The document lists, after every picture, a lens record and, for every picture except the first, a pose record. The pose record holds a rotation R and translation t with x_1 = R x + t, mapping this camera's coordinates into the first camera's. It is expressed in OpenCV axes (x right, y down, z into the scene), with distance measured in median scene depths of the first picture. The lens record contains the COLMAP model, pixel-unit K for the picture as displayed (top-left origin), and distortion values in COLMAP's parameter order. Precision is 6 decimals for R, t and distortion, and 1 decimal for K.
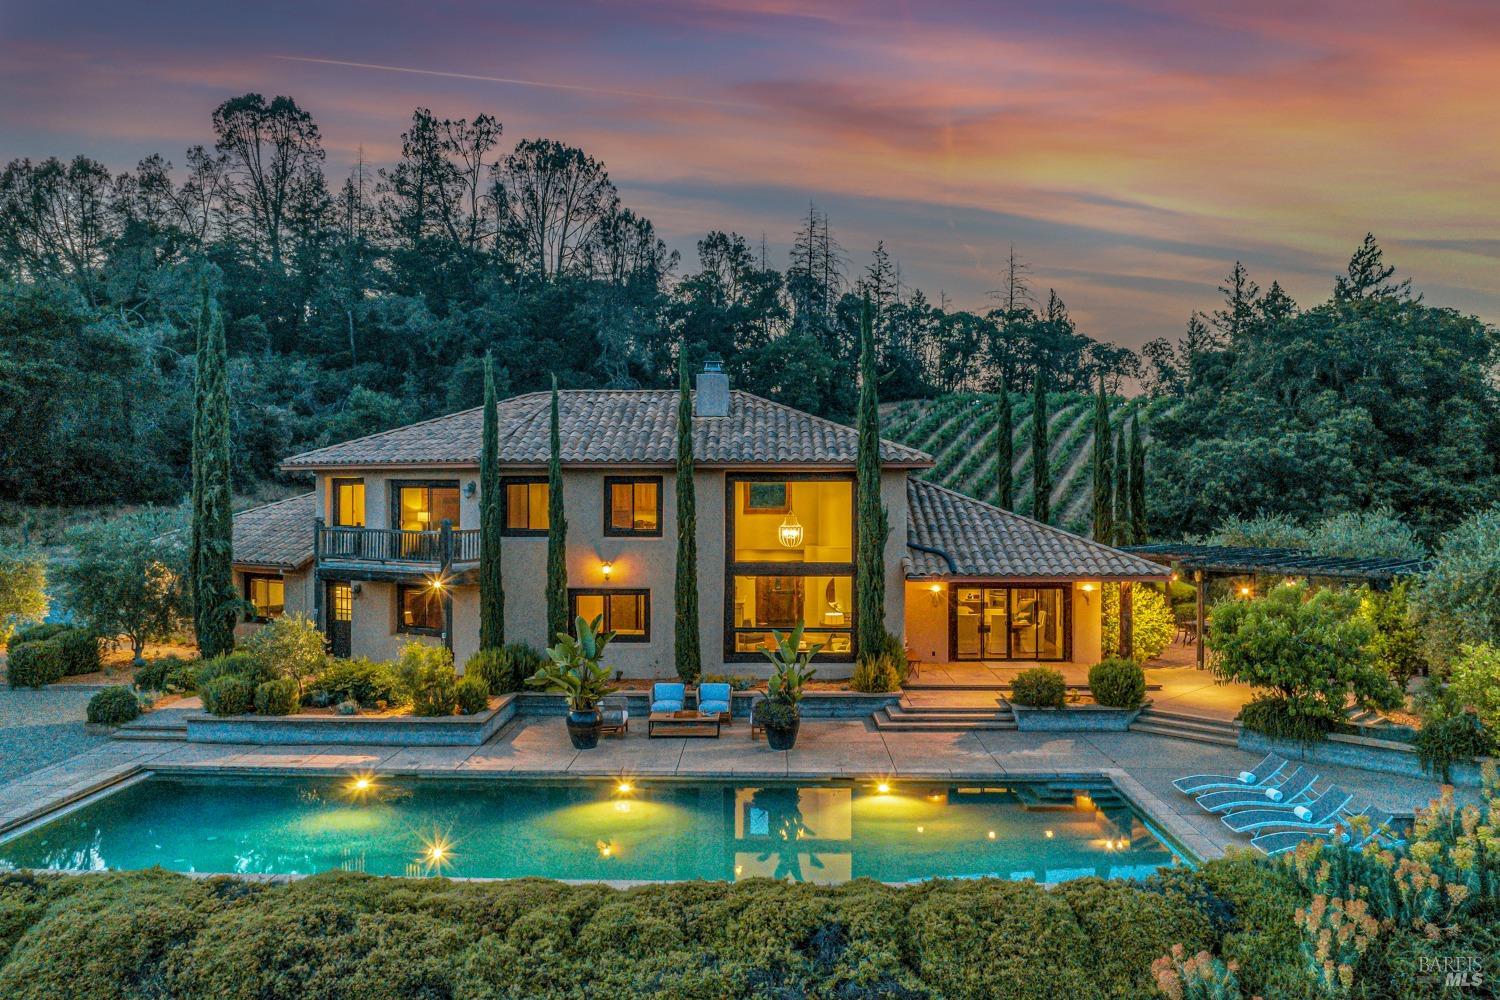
lens RADIAL K [[1100.3, 0, 758.3], [0, 1100.3, 490.8], [0, 0, 1]] dist [-0.047309, 0.009969]
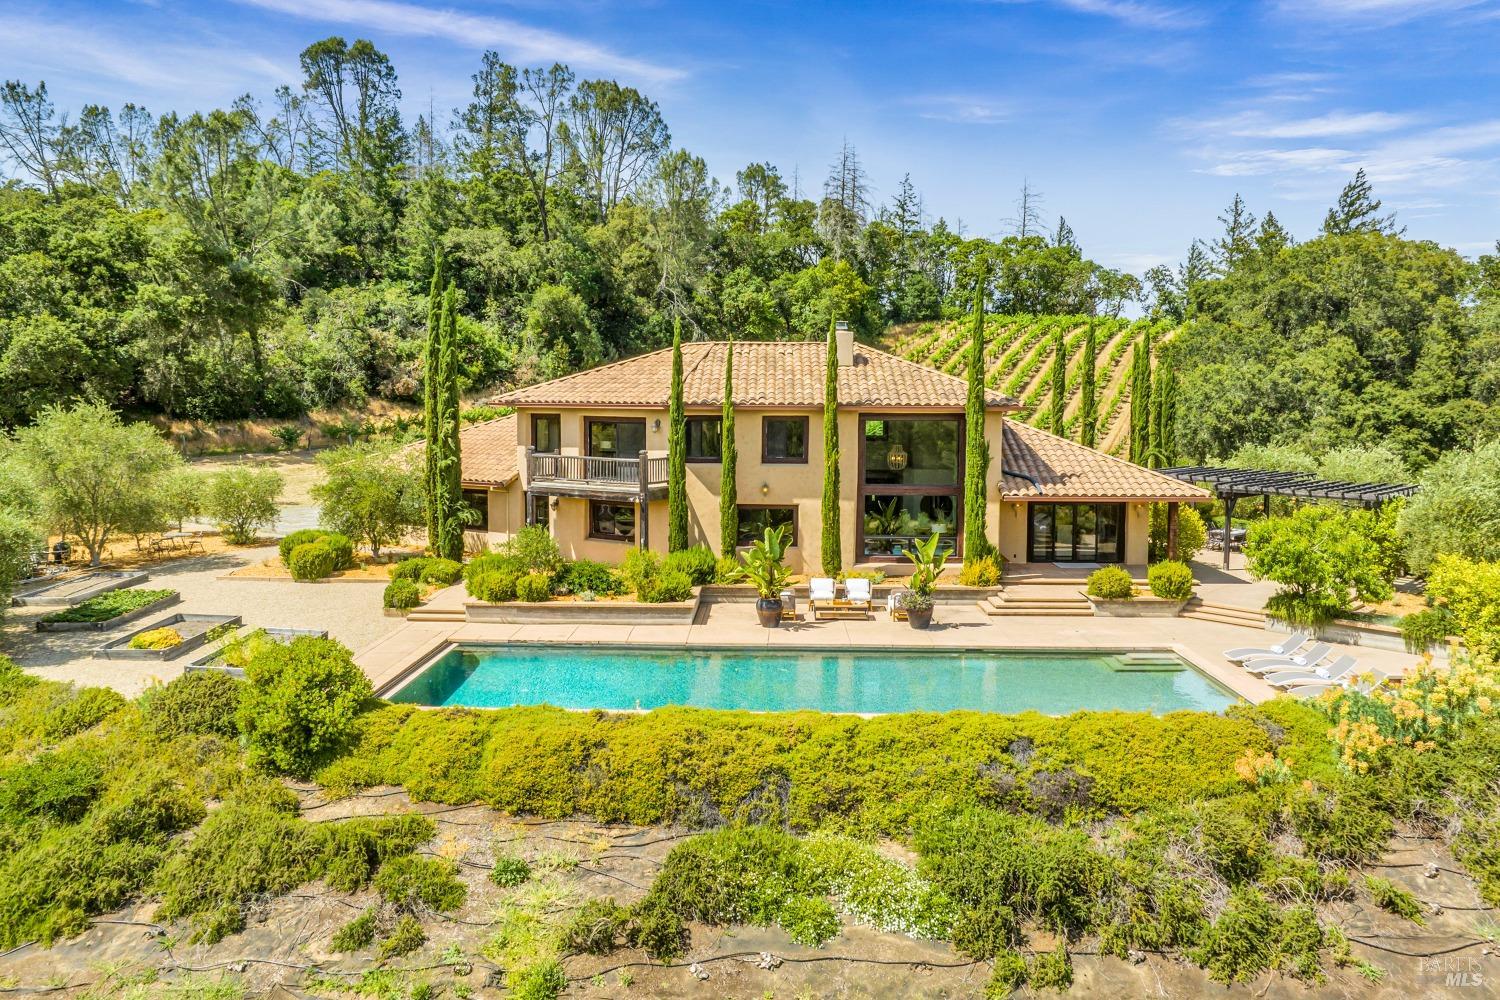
lens RADIAL K [[1034.7, 0, 760.9], [0, 1034.7, 460.0], [0, 0, 1]] dist [-0.046979, 0.011346]
pose [[0.999966, 0.005440, -0.006175, -0.135429], [-0.005053, 0.998124, 0.061020, -0.035081], [0.006495, -0.060986, 0.998117, -0.191662]]
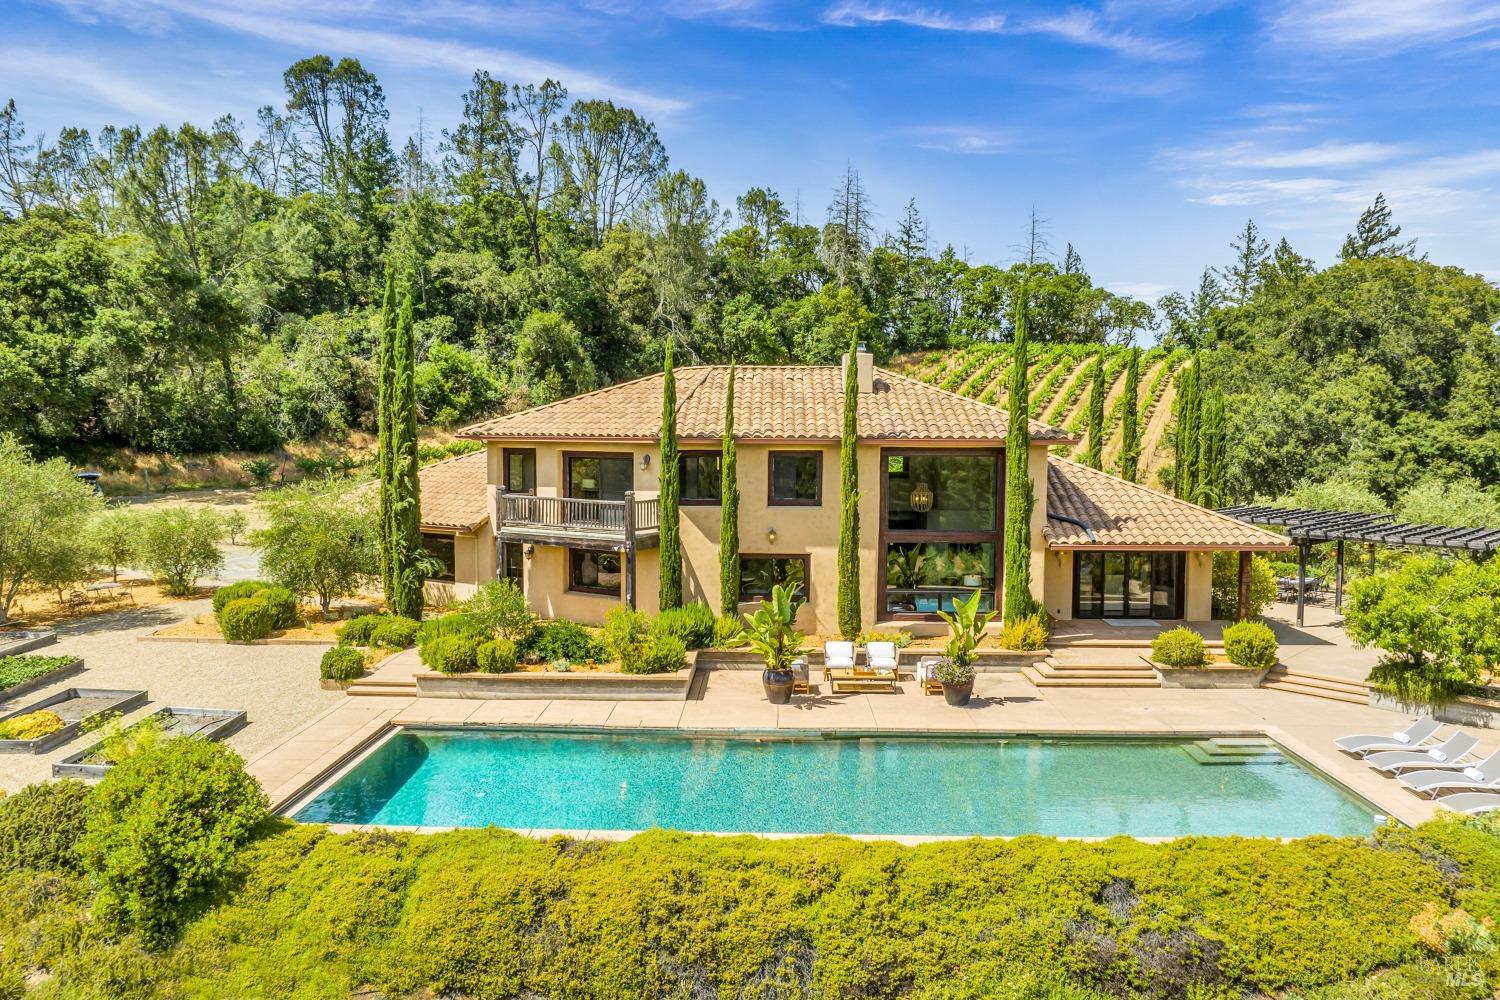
lens RADIAL K [[1034.7, 0, 760.9], [0, 1034.7, 494.6], [0, 0, 1]] dist [-0.046979, 0.011346]
pose [[0.999969, 0.004982, -0.006173, -0.142510], [-0.004579, 0.997957, 0.063727, -0.034980], [0.006478, -0.063697, 0.997948, -0.024372]]
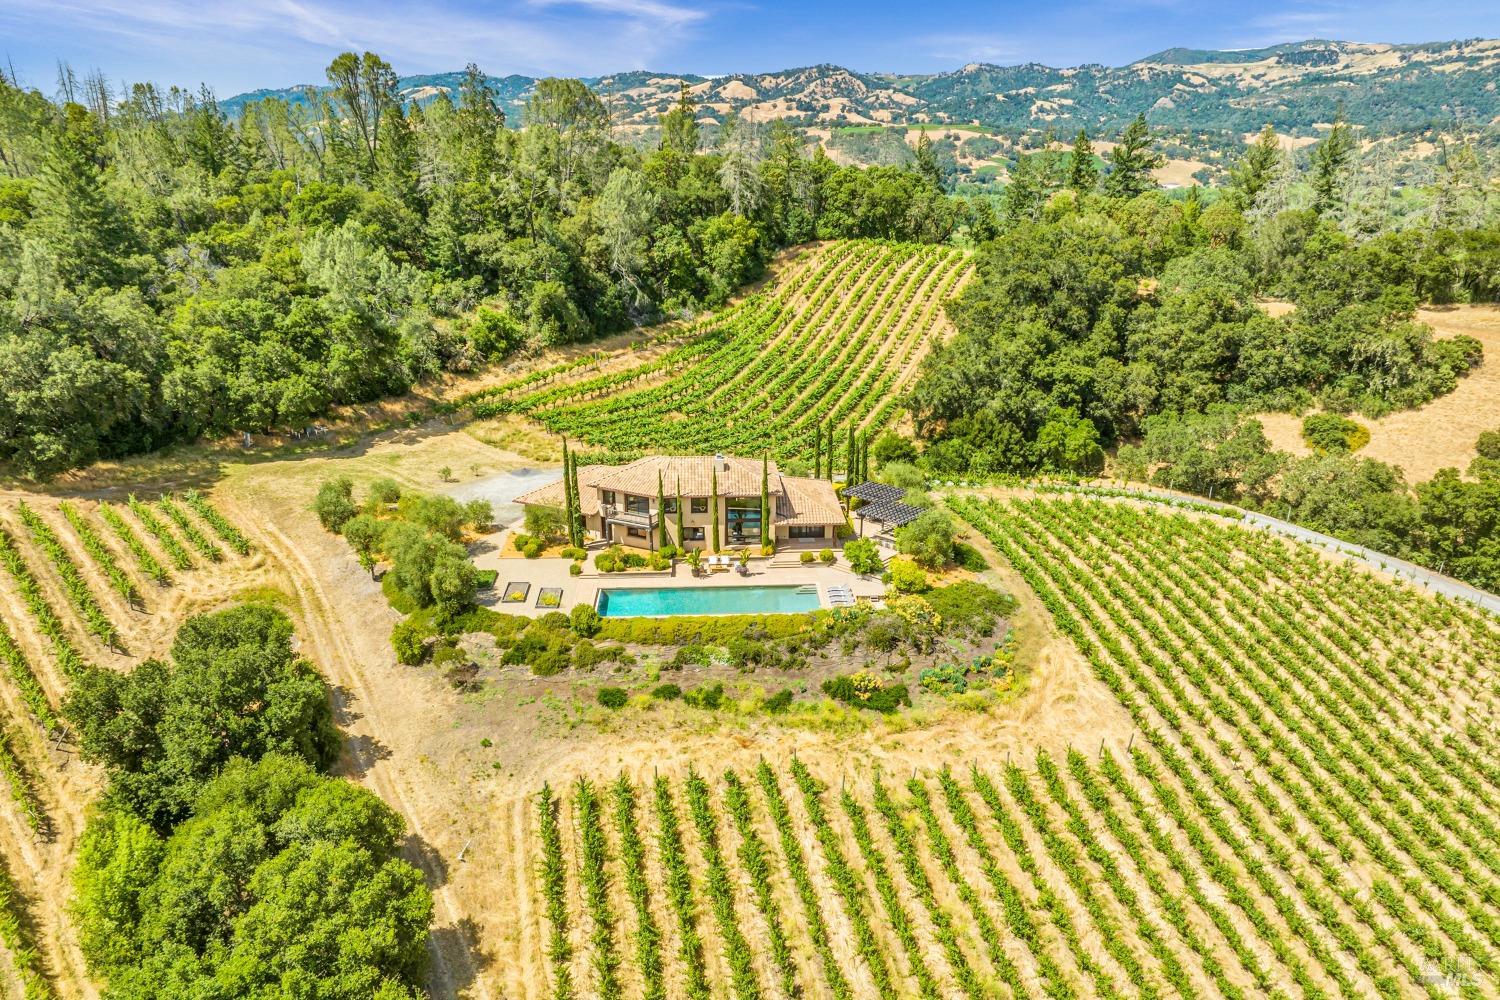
lens RADIAL K [[1034.7, 0, 755.1], [0, 1034.7, 516.9], [0, 0, 1]] dist [-0.046979, 0.011346]
pose [[0.997907, -0.024505, 0.059835, -0.135931], [0.002875, 0.941300, 0.337560, -1.084842], [-0.064595, -0.336682, 0.939400, -2.187077]]
